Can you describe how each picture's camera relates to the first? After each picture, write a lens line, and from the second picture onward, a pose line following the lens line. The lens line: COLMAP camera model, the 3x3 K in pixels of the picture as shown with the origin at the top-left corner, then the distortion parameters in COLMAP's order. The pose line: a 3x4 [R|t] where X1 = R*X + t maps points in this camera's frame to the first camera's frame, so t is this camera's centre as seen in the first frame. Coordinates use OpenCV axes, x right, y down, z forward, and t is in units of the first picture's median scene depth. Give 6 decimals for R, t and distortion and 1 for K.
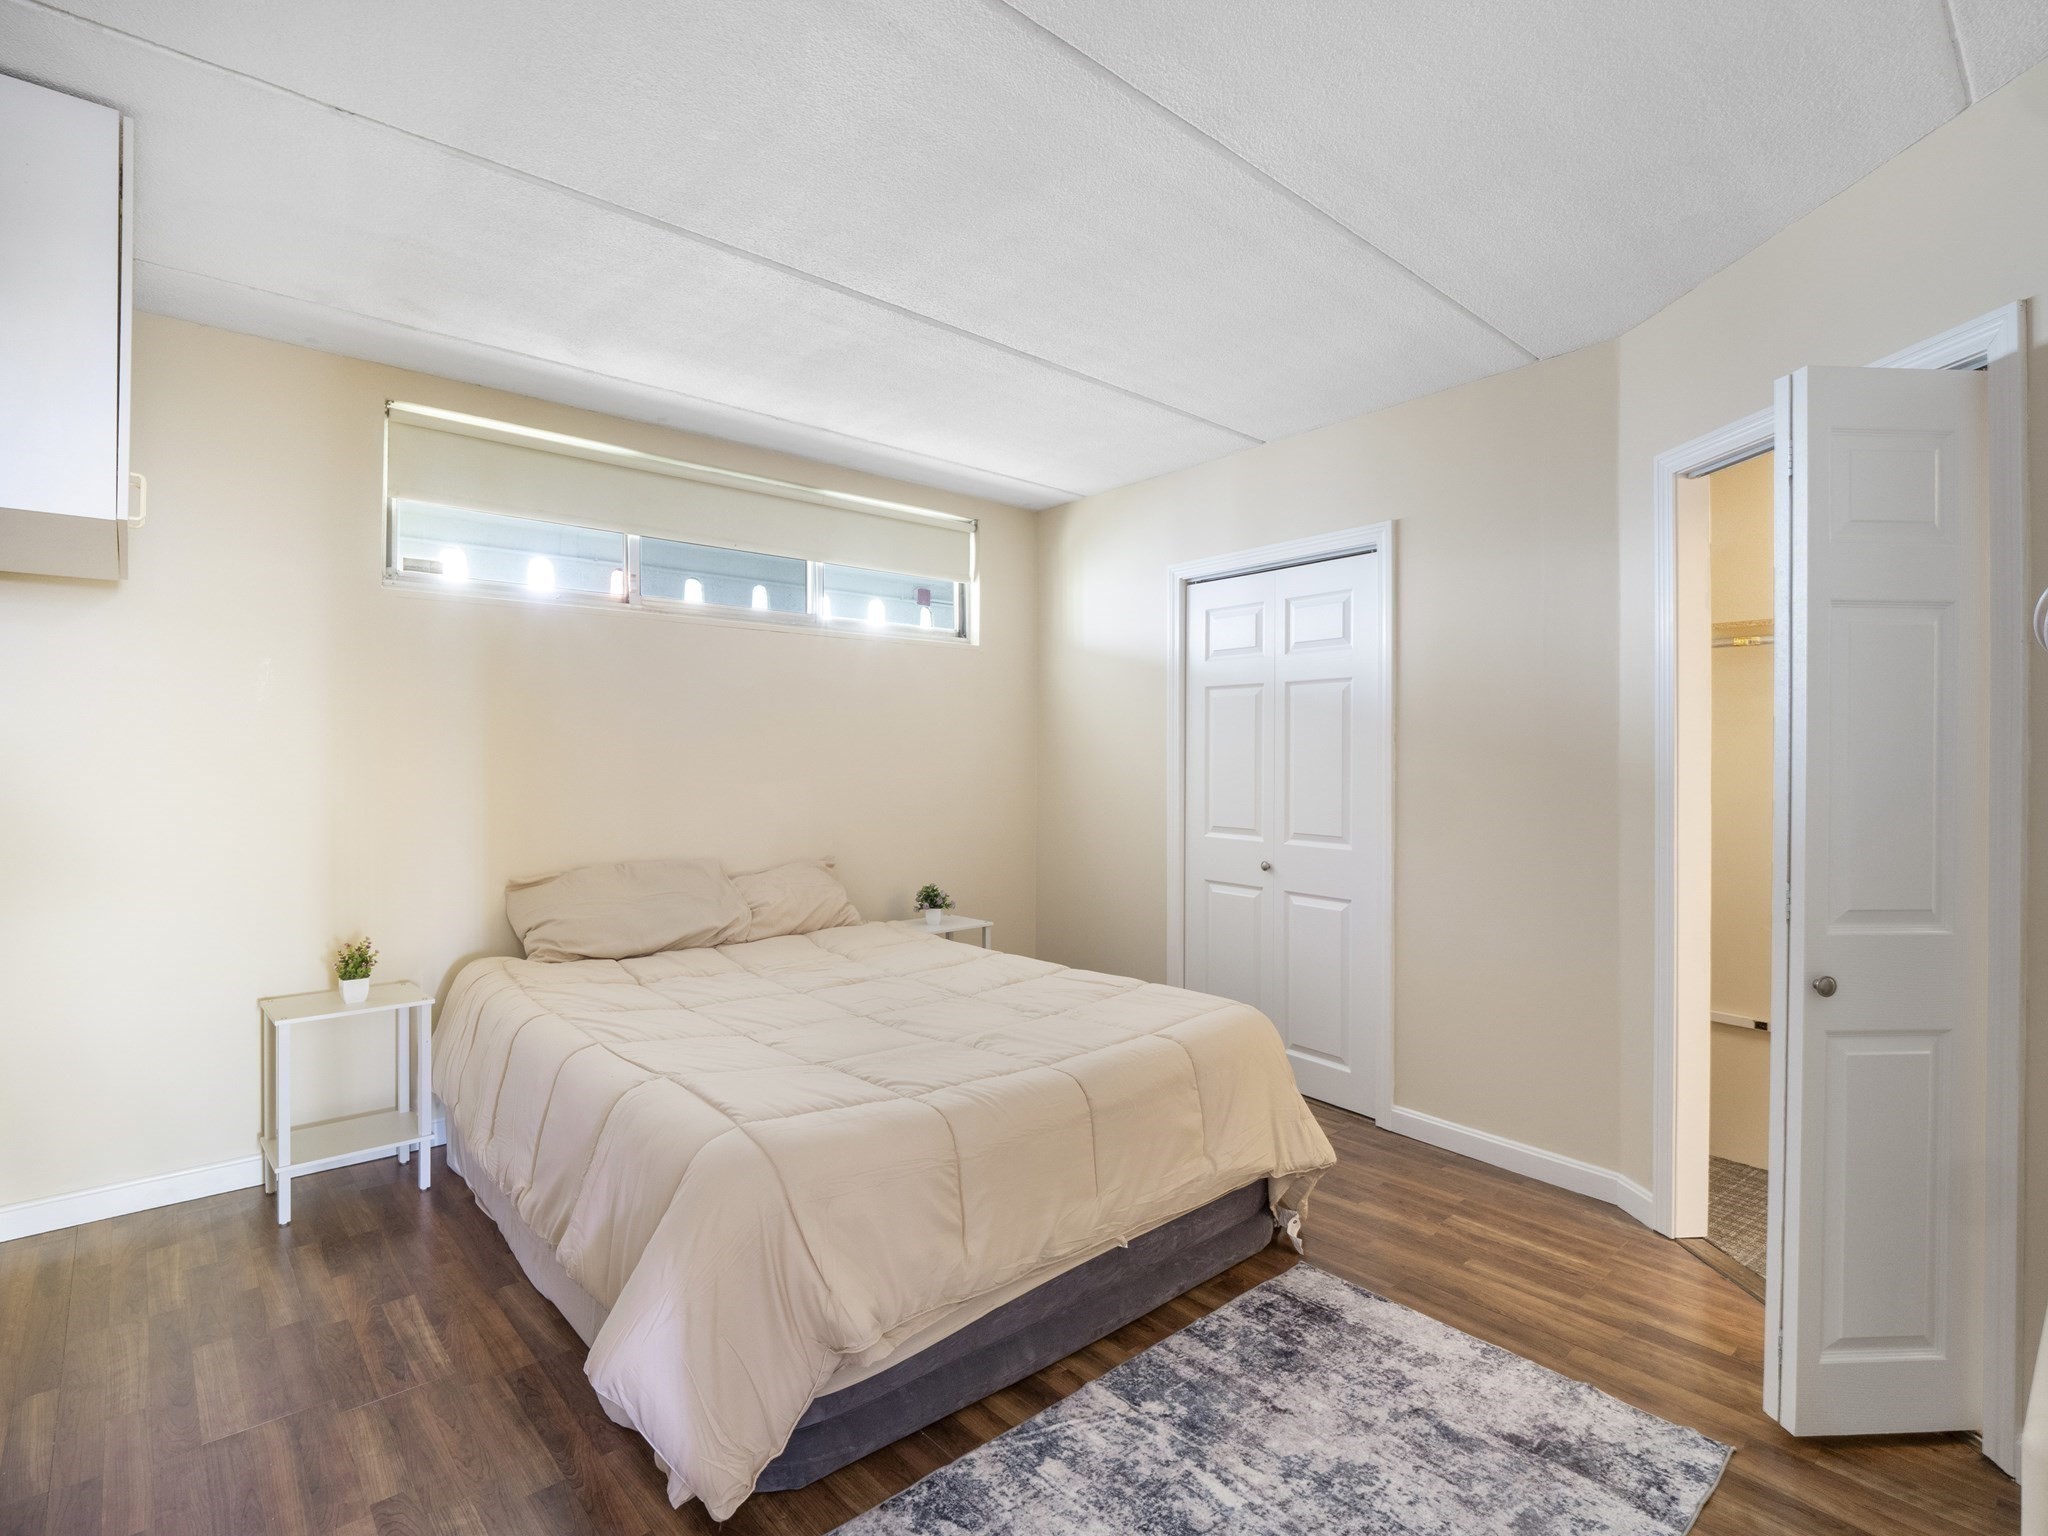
lens RADIAL K [[1005.2, 0, 1005.6], [0, 1005.2, 767.7], [0, 0, 1]] dist [-0.011330, -0.002896]
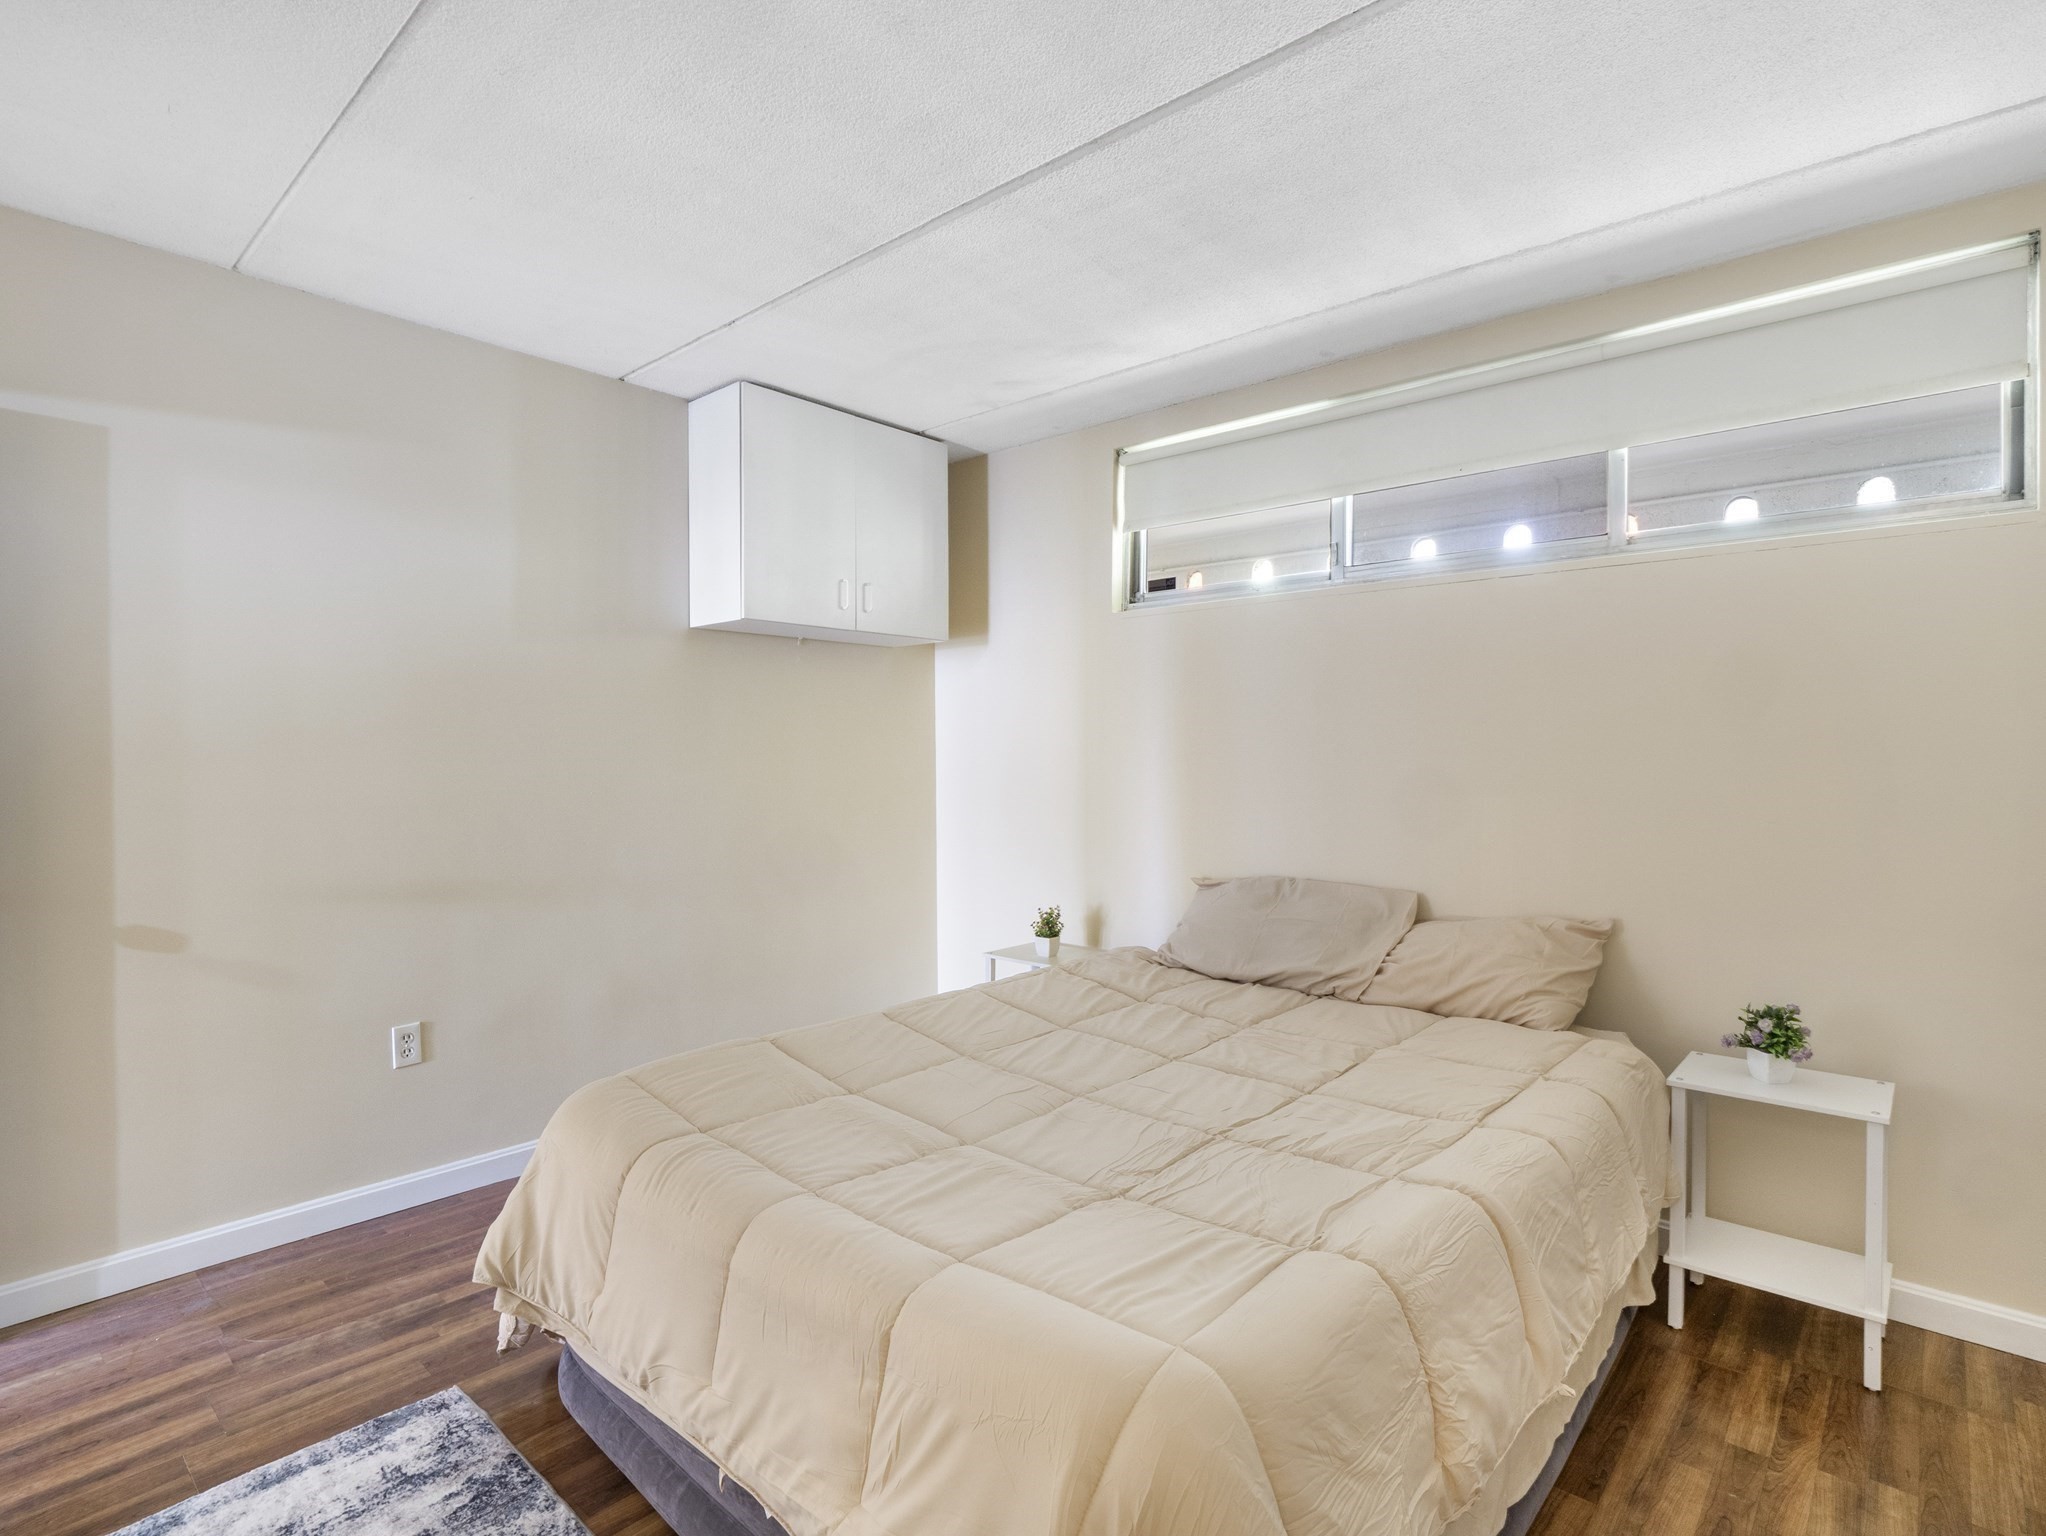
lens RADIAL K [[1004.2, 0, 1029.0], [0, 1004.2, 763.8], [0, 0, 1]] dist [-0.011330, -0.002896]
pose [[0.126669, 0.009017, -0.991904, 0.417331], [-0.011569, 0.999904, 0.007612, -0.008274], [0.991878, 0.010511, 0.126761, 0.591197]]
